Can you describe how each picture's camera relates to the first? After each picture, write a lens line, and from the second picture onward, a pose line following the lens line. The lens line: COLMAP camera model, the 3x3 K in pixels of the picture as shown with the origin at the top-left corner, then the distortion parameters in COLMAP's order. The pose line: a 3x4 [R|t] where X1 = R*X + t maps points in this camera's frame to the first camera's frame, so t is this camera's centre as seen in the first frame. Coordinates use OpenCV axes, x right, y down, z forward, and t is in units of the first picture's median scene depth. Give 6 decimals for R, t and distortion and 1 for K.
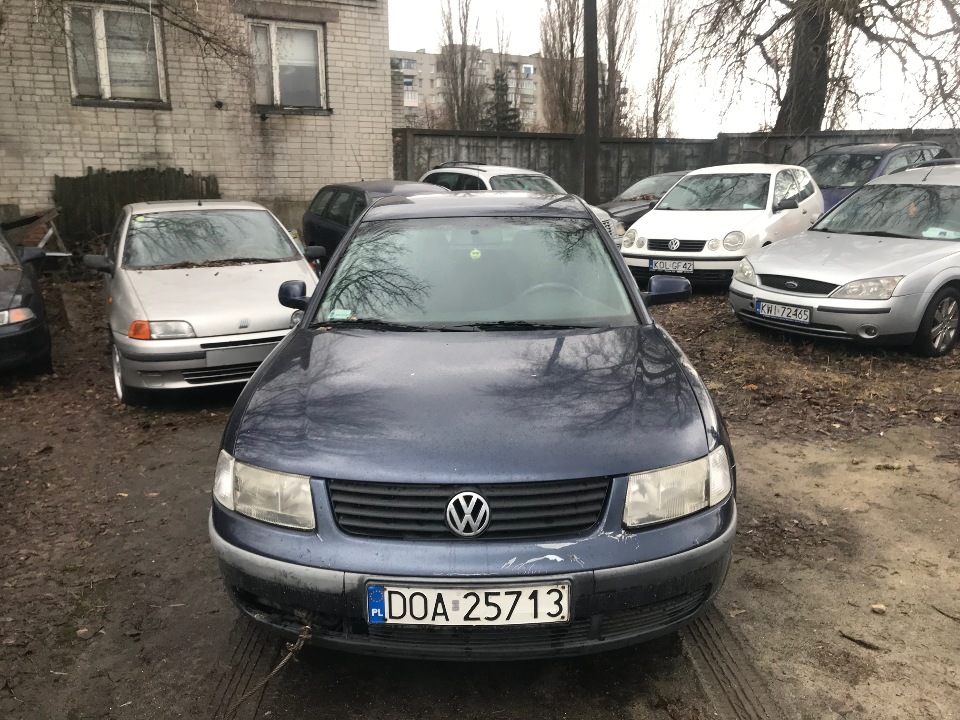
lens RADIAL K [[789.6, 0, 478.5], [0, 789.6, 358.2], [0, 0, 1]] dist [0.029936, -0.017711]
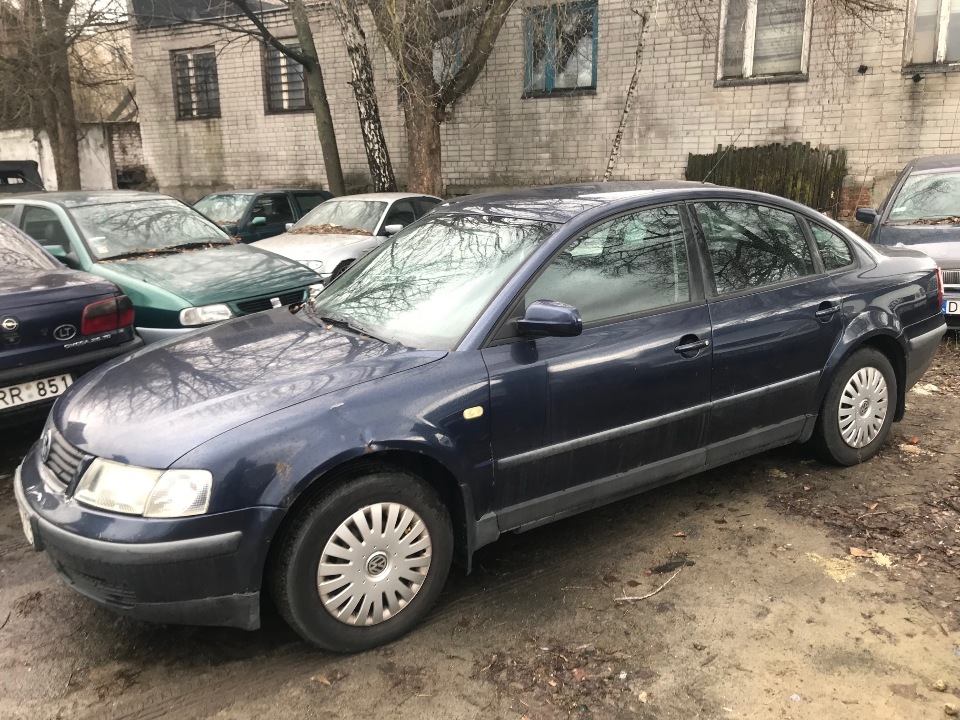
lens RADIAL K [[789.6, 0, 478.8], [0, 789.6, 360.5], [0, 0, 1]] dist [0.029936, -0.017711]
pose [[0.552925, 0.195444, -0.809985, 0.245411], [-0.160843, 0.978854, 0.126394, -0.038481], [0.817559, 0.060394, 0.572668, 0.141139]]
